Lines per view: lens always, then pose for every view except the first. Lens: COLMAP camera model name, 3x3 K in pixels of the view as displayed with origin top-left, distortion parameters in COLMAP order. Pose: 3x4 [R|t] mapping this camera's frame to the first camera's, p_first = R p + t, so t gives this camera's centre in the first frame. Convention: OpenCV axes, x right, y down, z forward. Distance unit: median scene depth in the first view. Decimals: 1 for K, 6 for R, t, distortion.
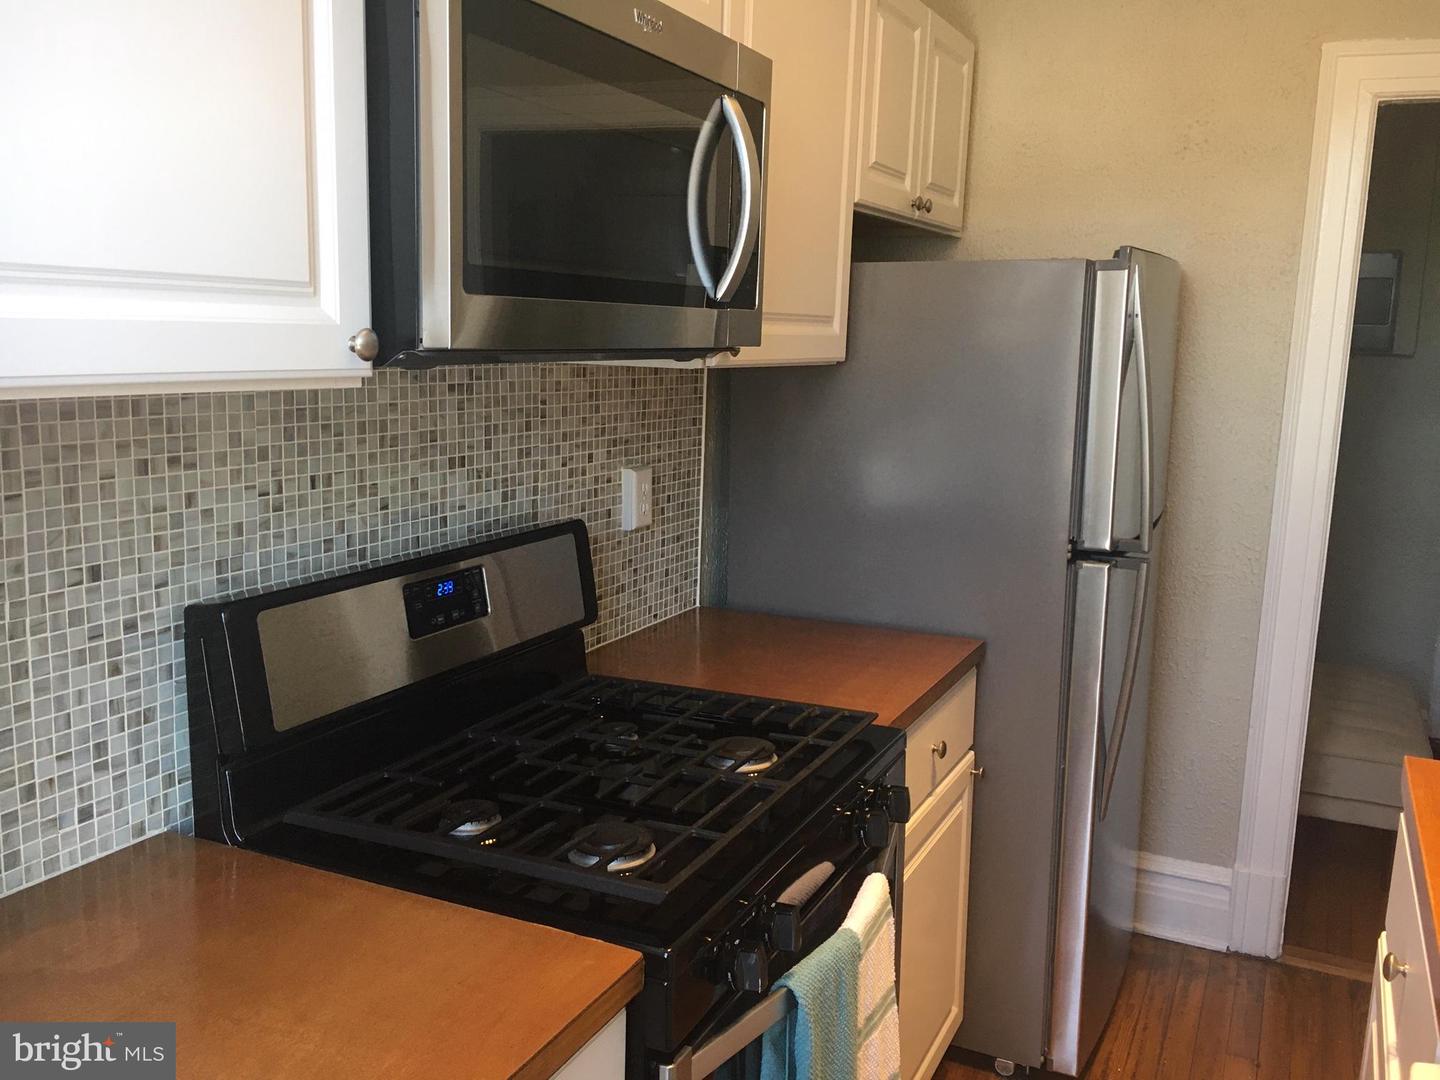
lens RADIAL K [[1228.1, 0, 717.9], [0, 1228.1, 538.0], [0, 0, 1]] dist [0.075504, -0.123298]
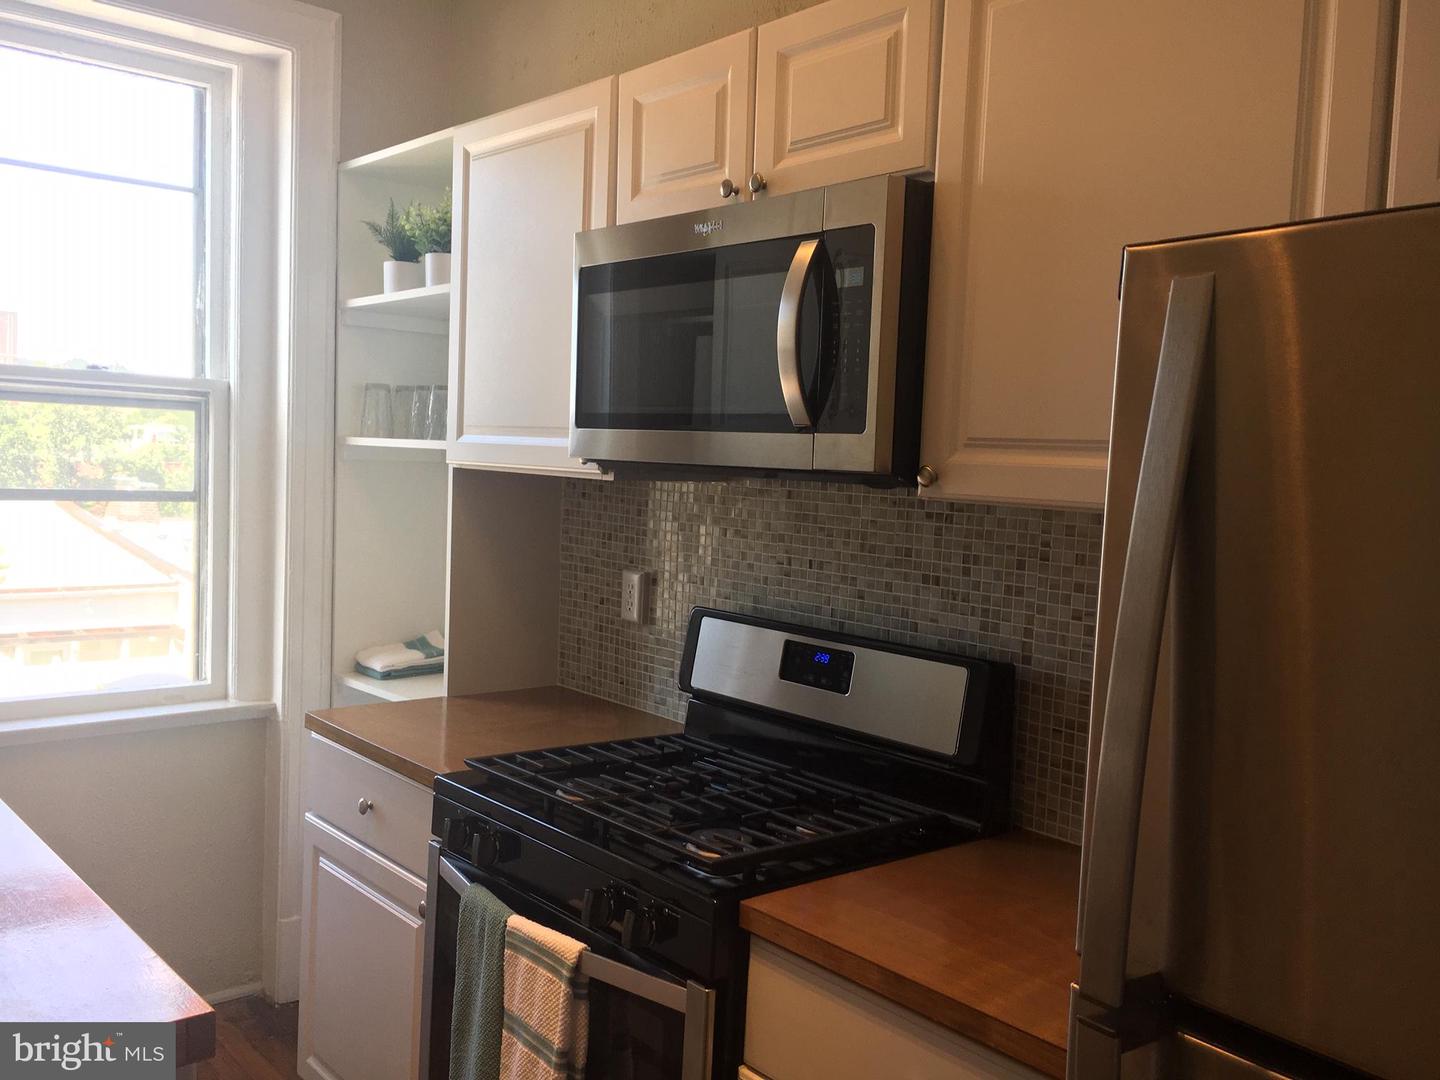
lens RADIAL K [[1228.1, 0, 725.8], [0, 1228.1, 534.1], [0, 0, 1]] dist [0.075504, -0.123298]
pose [[-0.386906, 0.014810, -0.922000, 0.945641], [-0.209195, 0.972391, 0.103406, -0.186110], [0.898077, 0.232886, -0.373126, 1.273708]]
